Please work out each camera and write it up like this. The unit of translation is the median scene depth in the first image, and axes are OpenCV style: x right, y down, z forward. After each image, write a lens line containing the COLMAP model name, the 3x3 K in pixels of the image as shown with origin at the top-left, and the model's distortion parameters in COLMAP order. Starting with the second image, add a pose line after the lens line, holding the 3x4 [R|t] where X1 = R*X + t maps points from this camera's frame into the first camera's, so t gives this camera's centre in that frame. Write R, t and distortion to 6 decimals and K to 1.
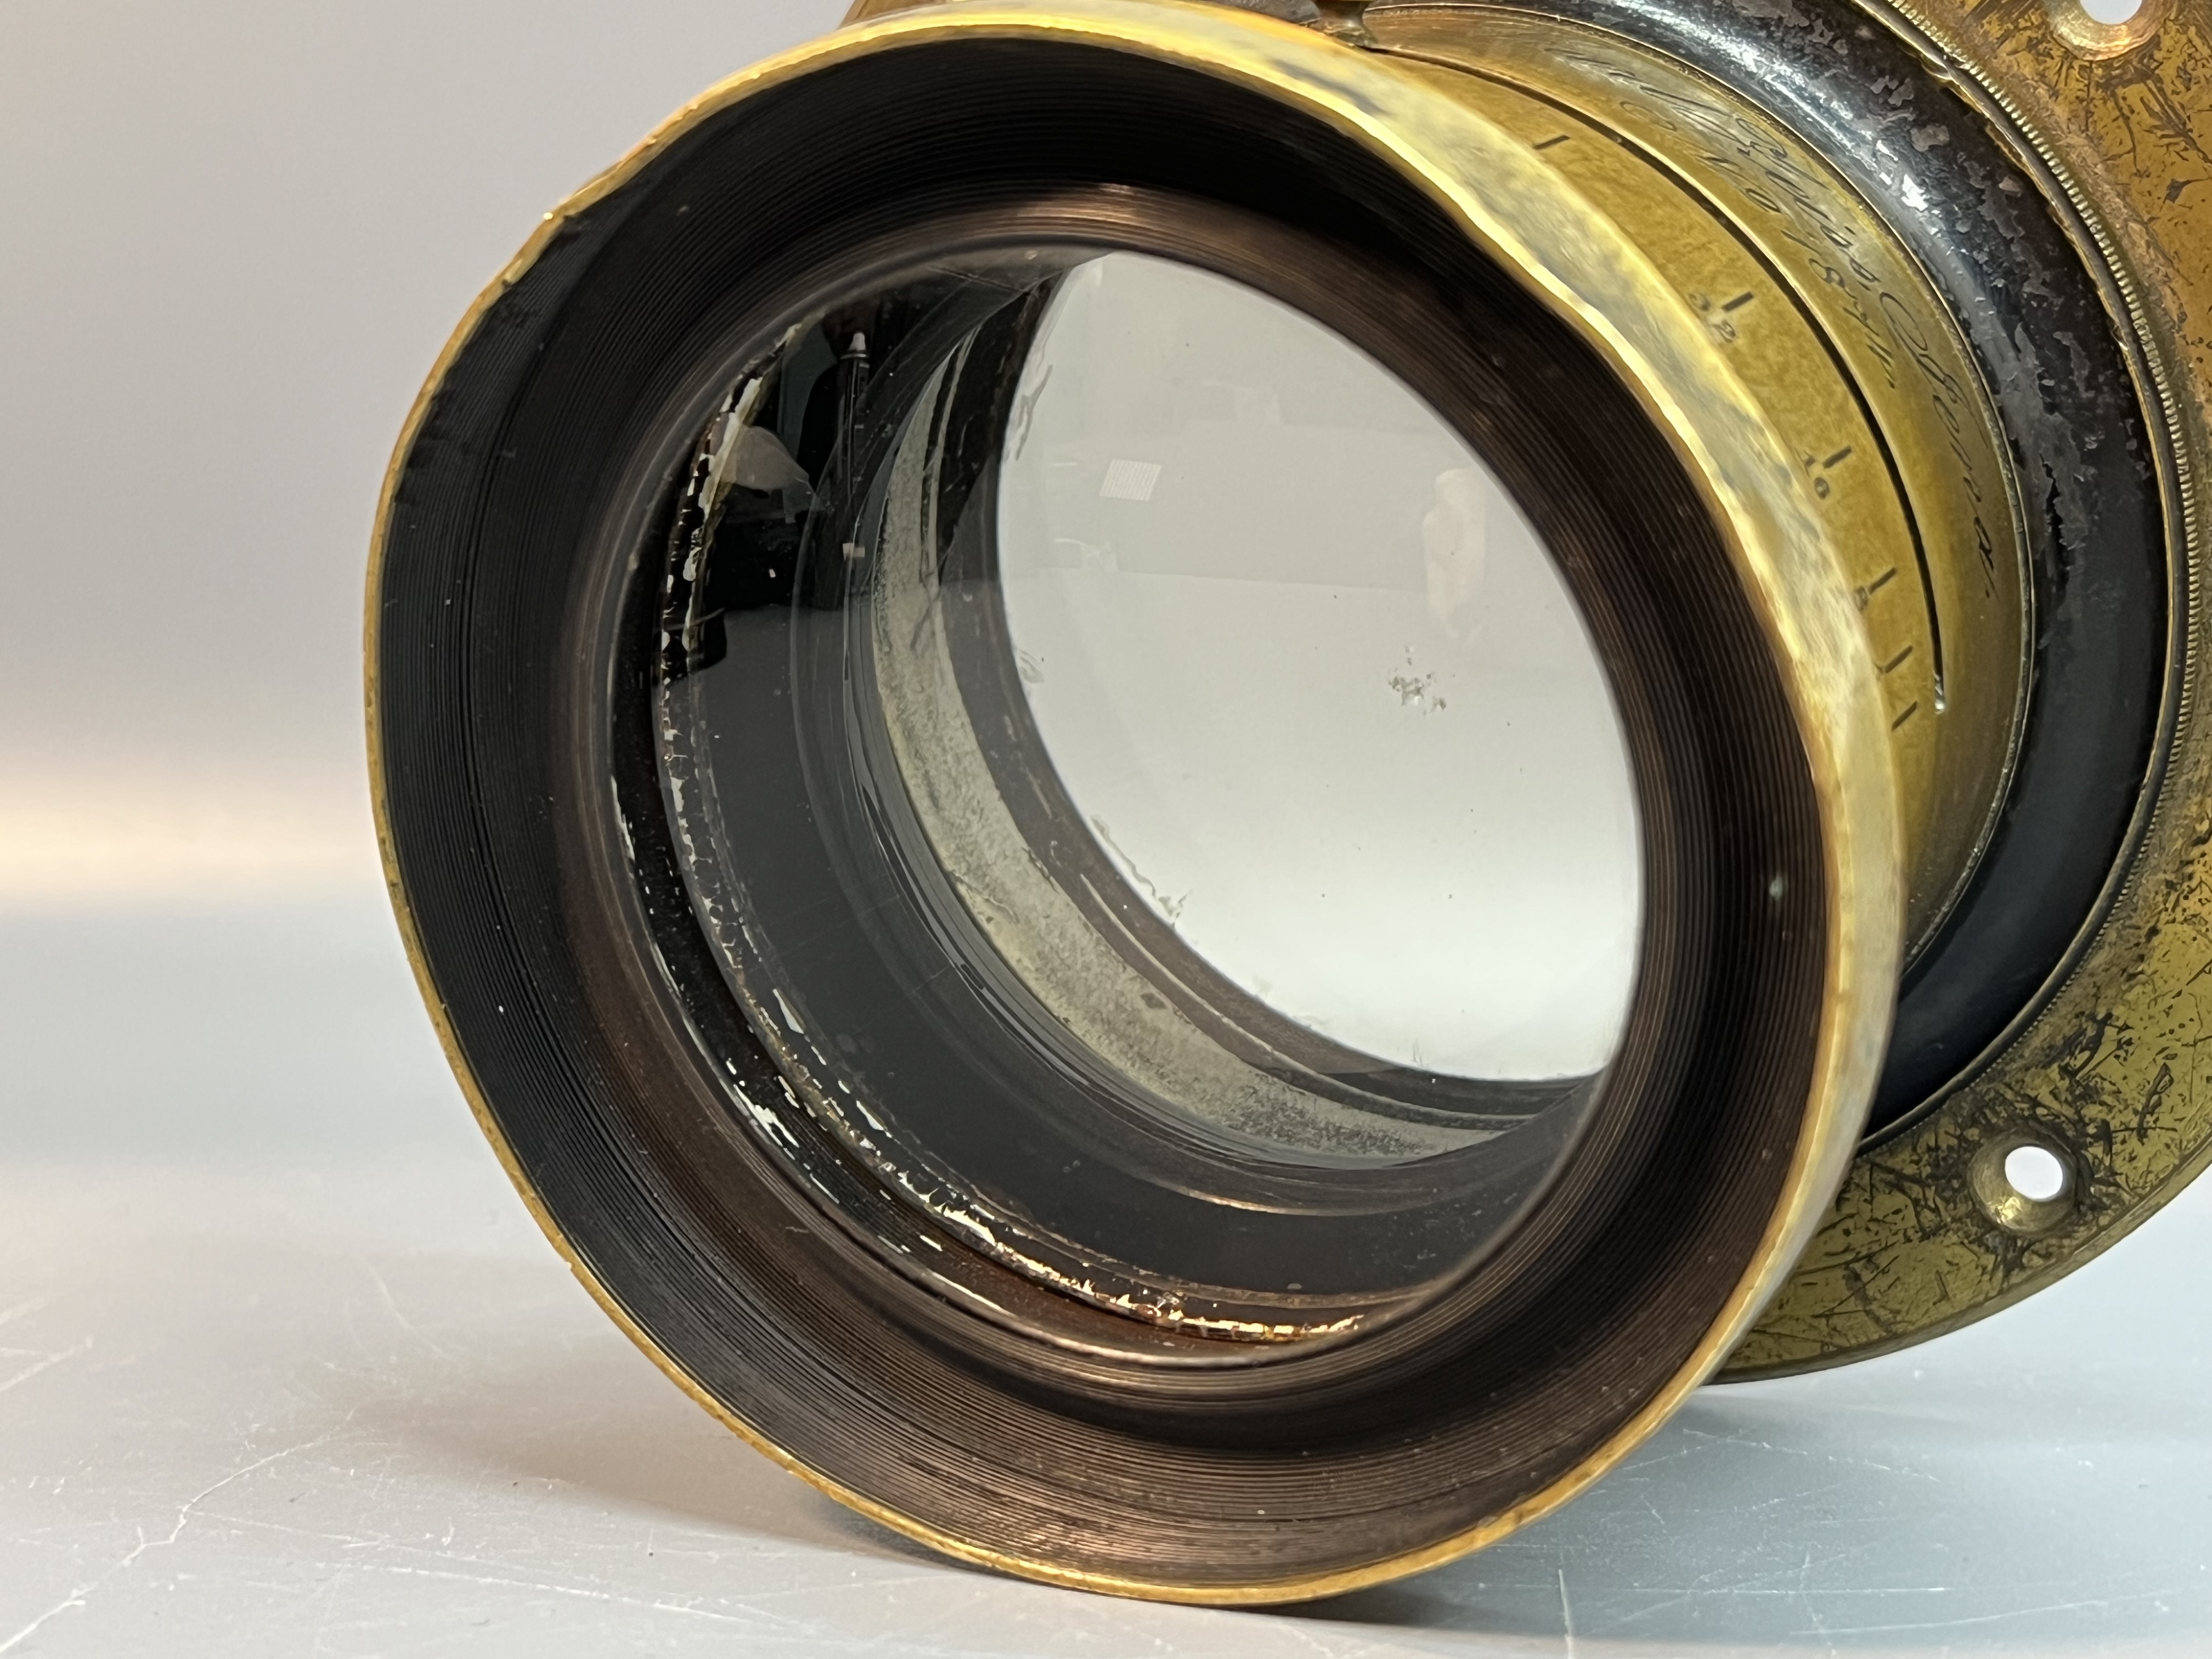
lens RADIAL K [[3356.2, 0, 1112.0], [0, 3356.2, 827.5], [0, 0, 1]] dist [0.017727, 0.000000]
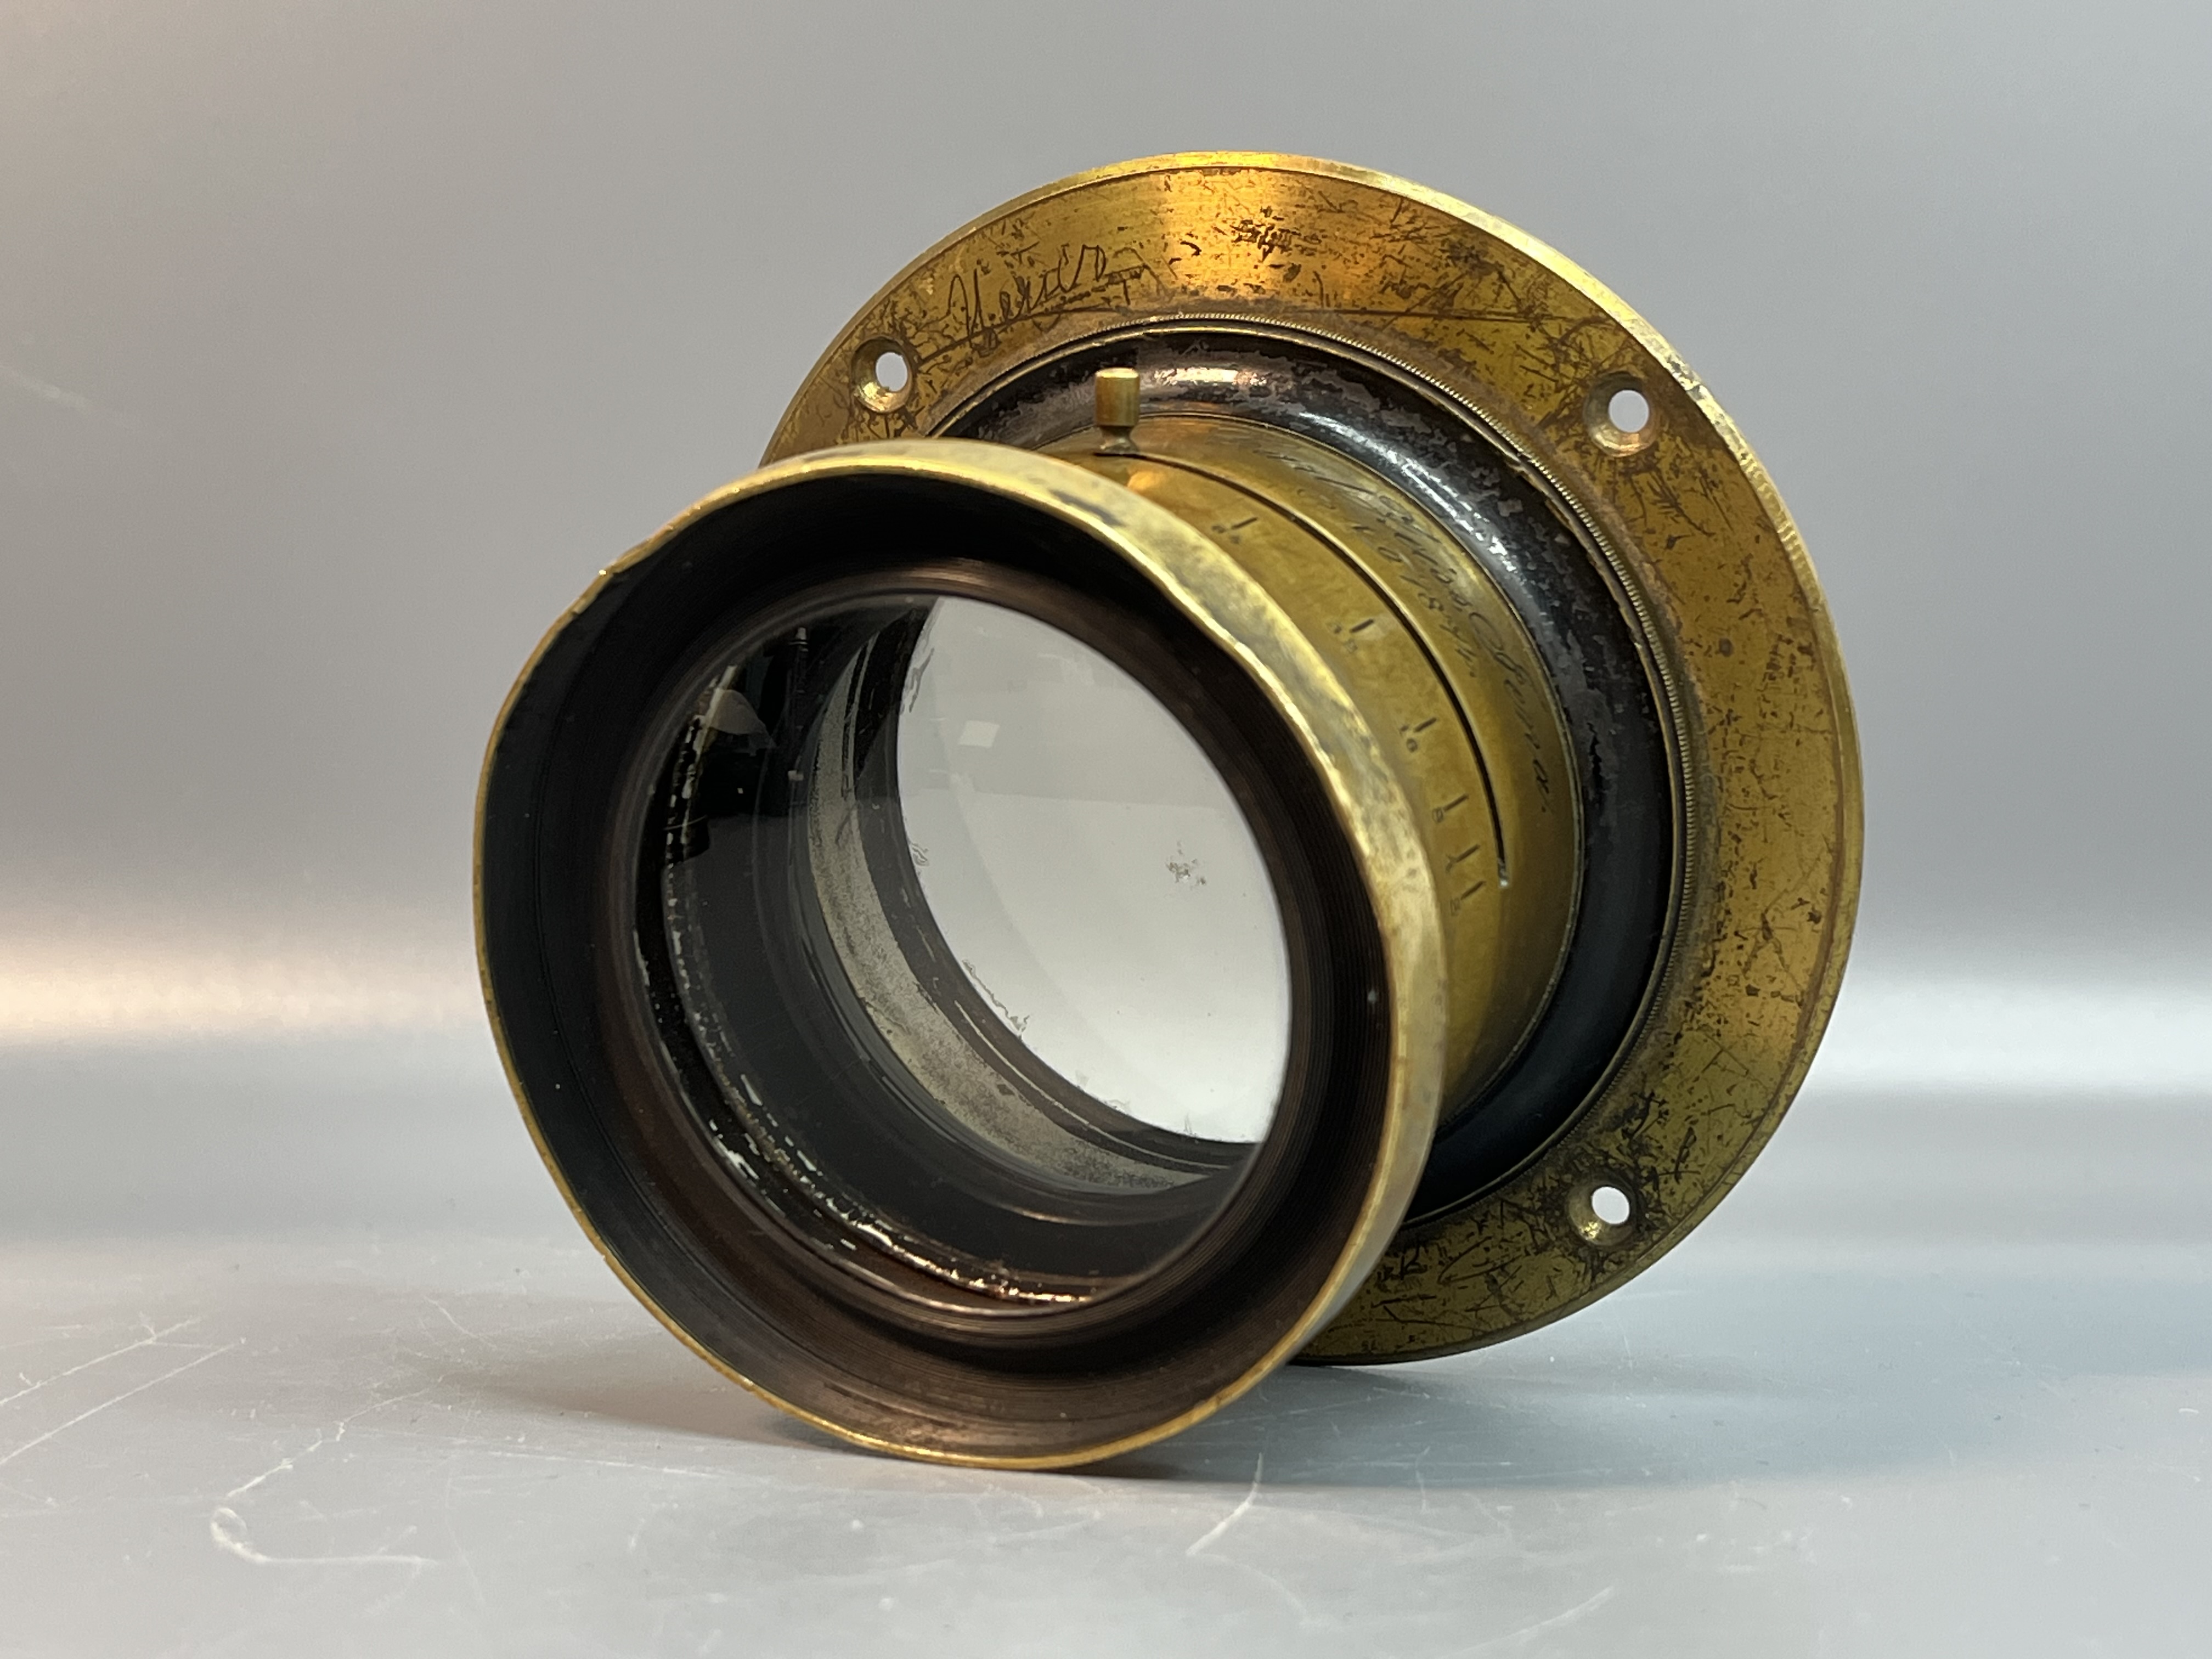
lens RADIAL K [[3356.2, 0, 1098.5], [0, 3356.2, 823.5], [0, 0, 1]] dist [0.017727, 0.000000]
pose [[0.999903, 0.000021, 0.013953, 0.037431], [0.000711, 0.998623, -0.052448, 0.015845], [-0.013935, 0.052453, 0.998526, -0.502109]]
